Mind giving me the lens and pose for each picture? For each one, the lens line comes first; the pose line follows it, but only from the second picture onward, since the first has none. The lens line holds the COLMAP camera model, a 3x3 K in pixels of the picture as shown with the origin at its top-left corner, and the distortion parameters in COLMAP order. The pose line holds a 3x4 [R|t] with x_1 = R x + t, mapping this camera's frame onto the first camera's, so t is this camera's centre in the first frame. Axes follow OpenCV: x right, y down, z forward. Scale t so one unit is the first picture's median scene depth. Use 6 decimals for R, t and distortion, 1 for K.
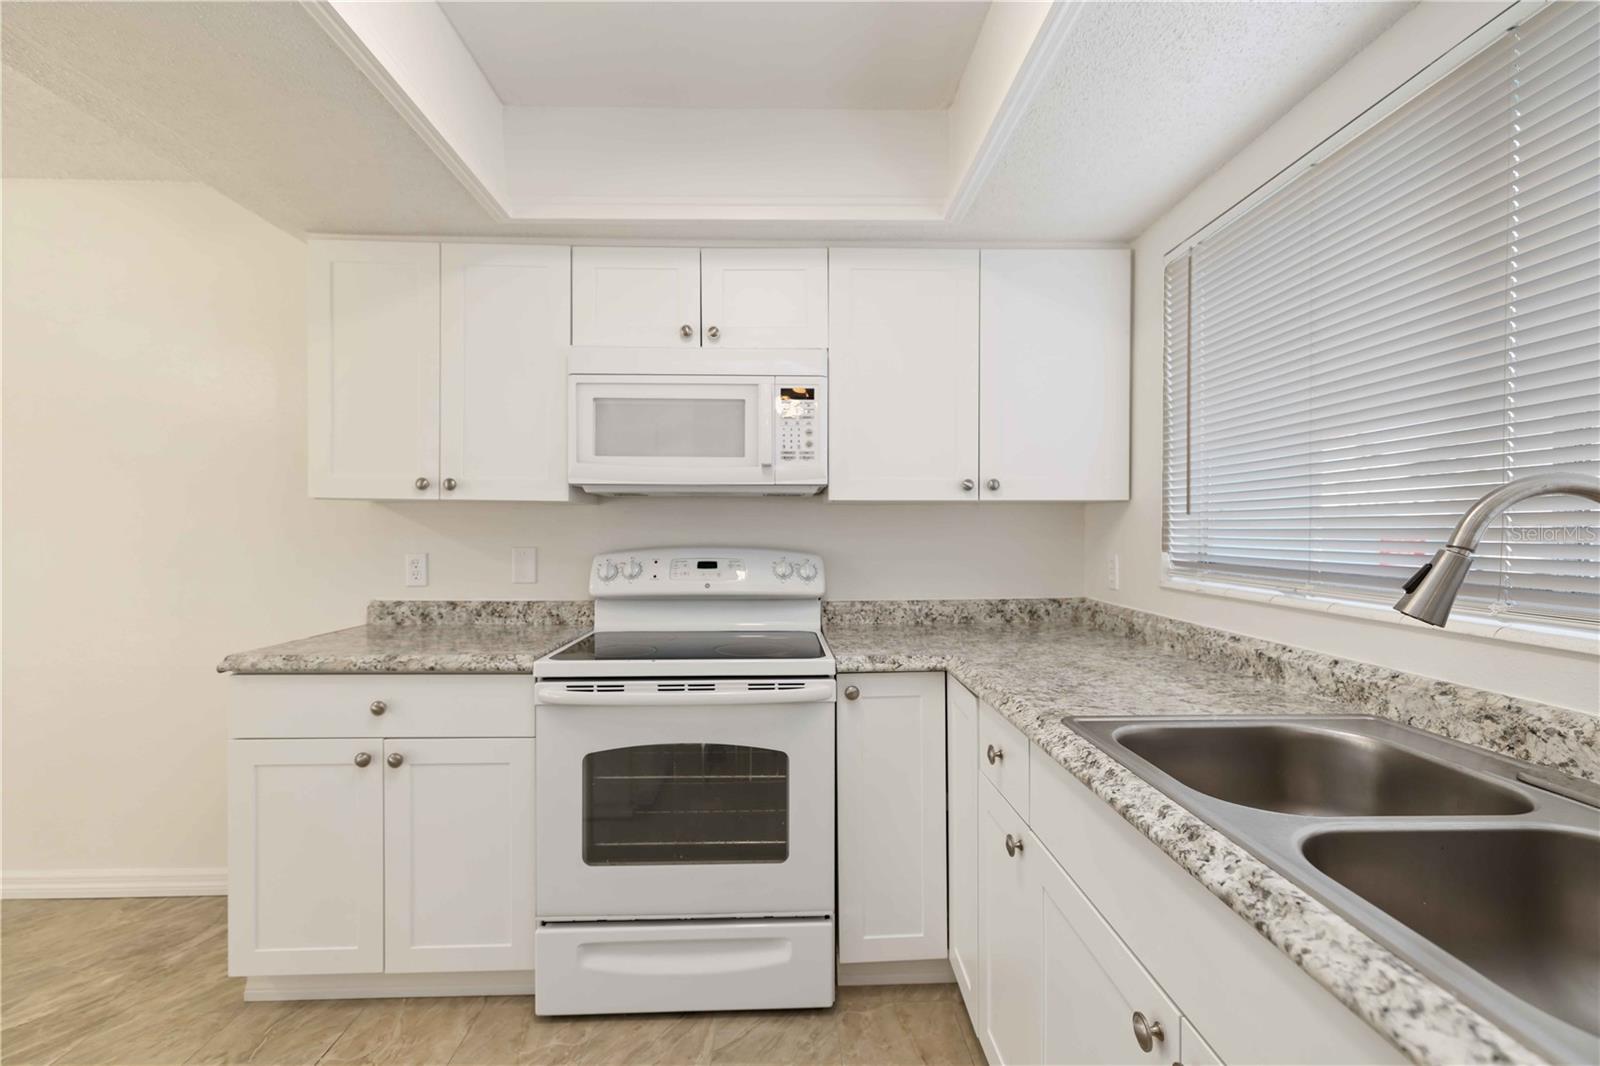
lens RADIAL K [[692.0, 0, 802.3], [0, 692.0, 534.5], [0, 0, 1]] dist [0.000879, 0.000498]
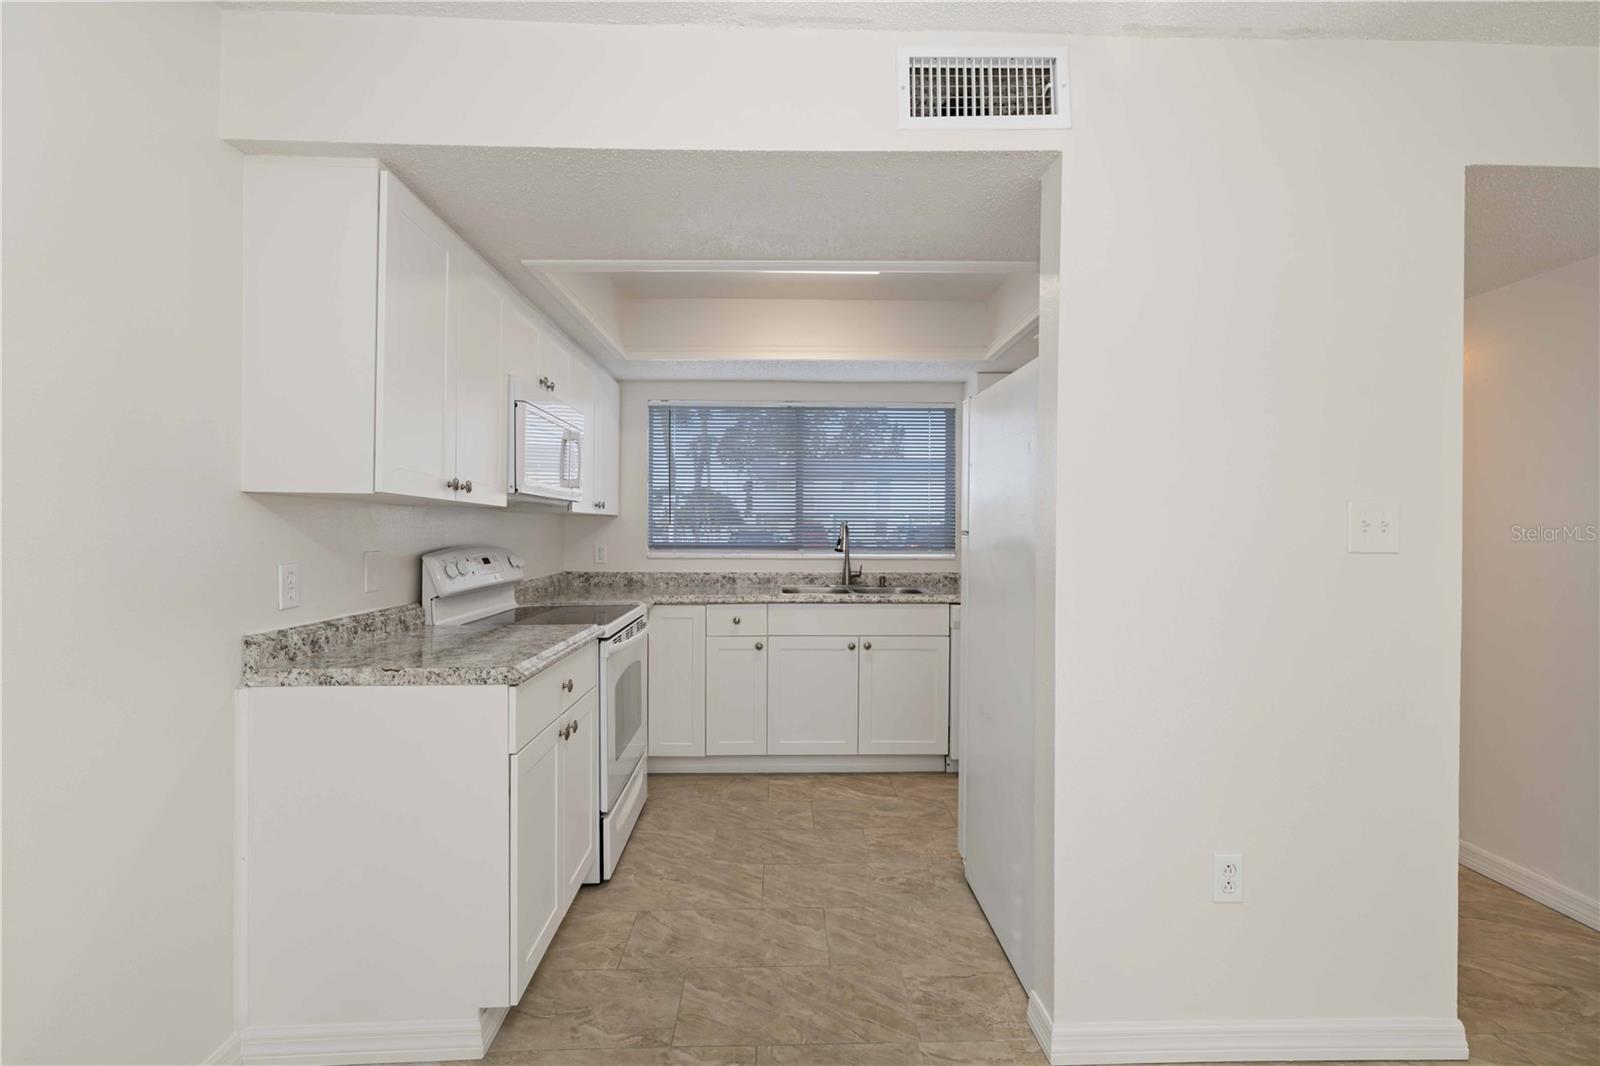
lens RADIAL K [[697.1, 0, 800.0], [0, 697.1, 533.0], [0, 0, 1]] dist [0.001826, 0.000327]
pose [[-0.007103, -0.004721, 0.999964, -1.519983], [0.005170, 0.999975, 0.004758, -0.007854], [-0.999961, 0.005203, -0.007078, 0.527799]]
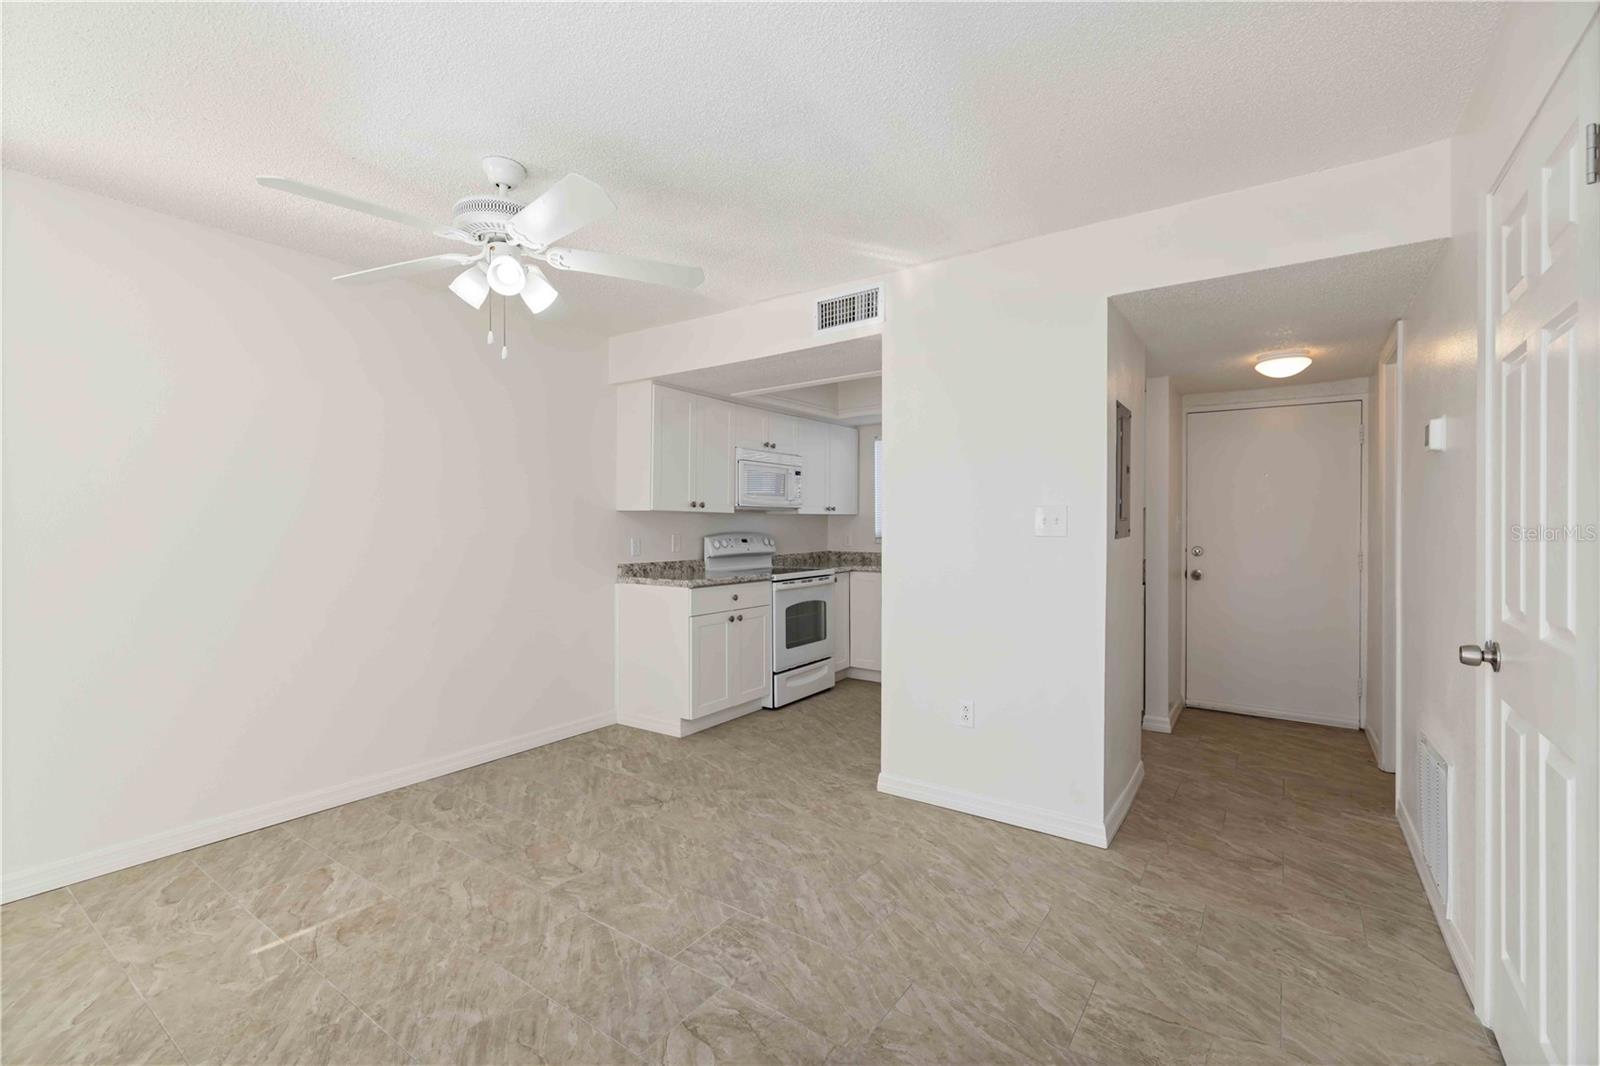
lens RADIAL K [[694.9, 0, 798.4], [0, 694.9, 525.4], [0, 0, 1]] dist [0.001424, -0.000225]
pose [[0.595449, -0.002743, 0.803388, -2.107871], [0.008085, 0.999964, -0.002579, 0.000965], [-0.803352, 0.008031, 0.595450, -0.566006]]
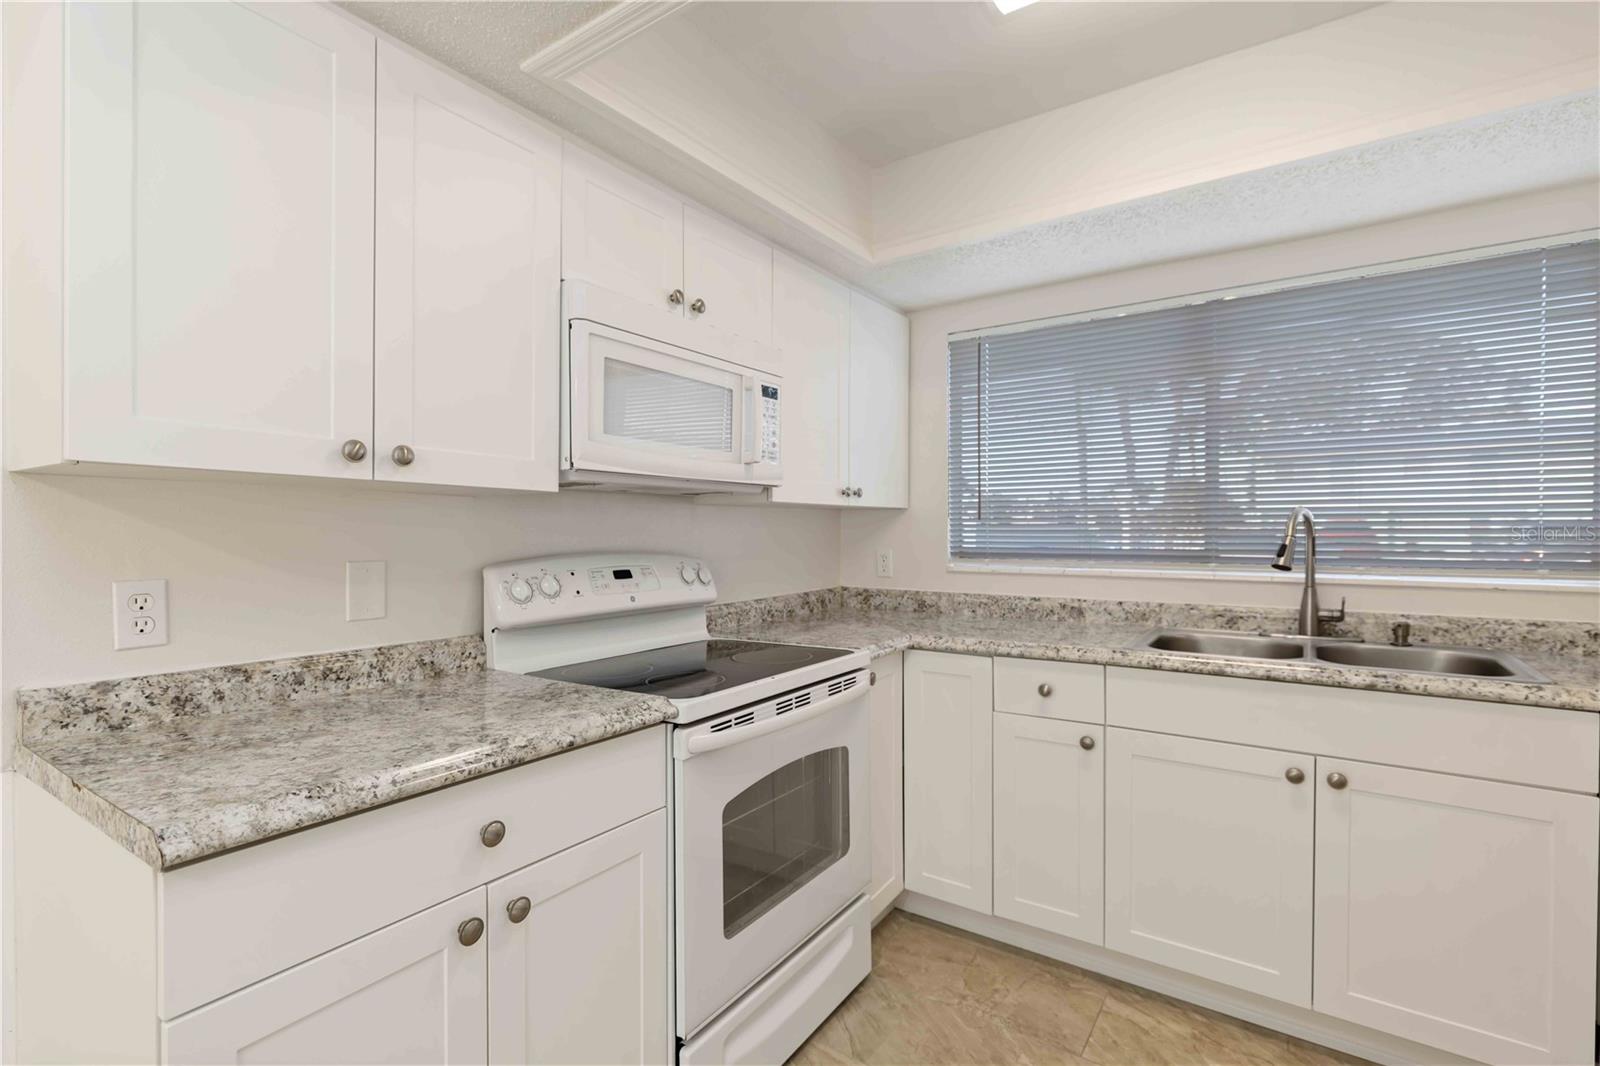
lens RADIAL K [[739.5, 0, 799.1], [0, 739.5, 539.2], [0, 0, 1]] dist [0.003173, 0.000176]
pose [[0.584417, -0.010978, 0.811379, -0.825628], [0.009598, 0.999932, 0.006616, -0.001976], [-0.811397, 0.003921, 0.584482, 0.353705]]
